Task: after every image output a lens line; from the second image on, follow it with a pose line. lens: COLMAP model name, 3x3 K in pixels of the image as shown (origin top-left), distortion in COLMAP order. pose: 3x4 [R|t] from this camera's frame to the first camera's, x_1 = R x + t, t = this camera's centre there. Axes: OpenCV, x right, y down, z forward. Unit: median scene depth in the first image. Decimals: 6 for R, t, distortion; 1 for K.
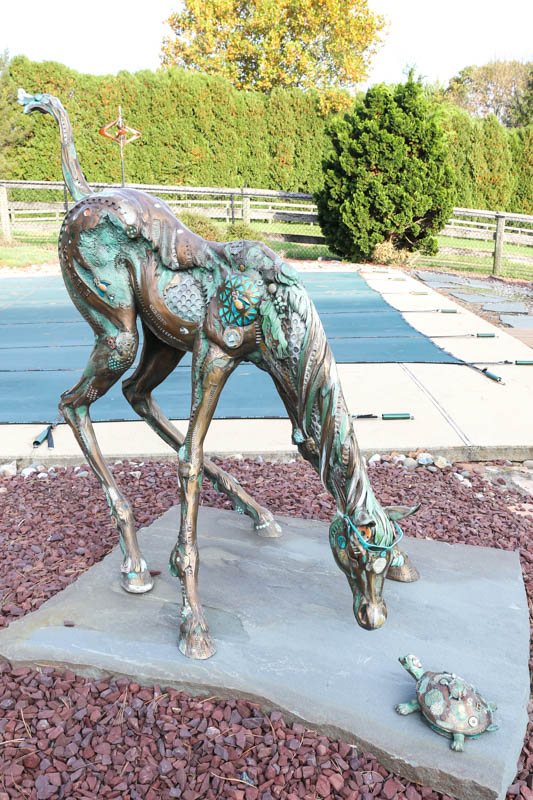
lens RADIAL K [[769.9, 0, 221.8], [0, 769.9, 448.4], [0, 0, 1]] dist [-0.073539, 0.000000]
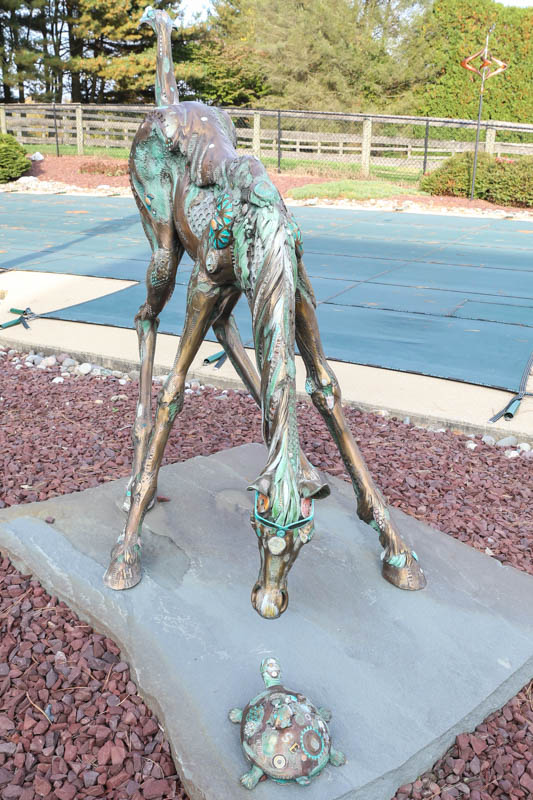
lens RADIAL K [[769.9, 0, 266.1], [0, 769.9, 404.8], [0, 0, 1]] dist [-0.073539, 0.000000]
pose [[0.844401, 0.191977, -0.500132, 0.540994], [-0.185875, 0.980579, 0.062574, -0.044449], [0.502432, 0.040125, 0.863685, 0.244166]]
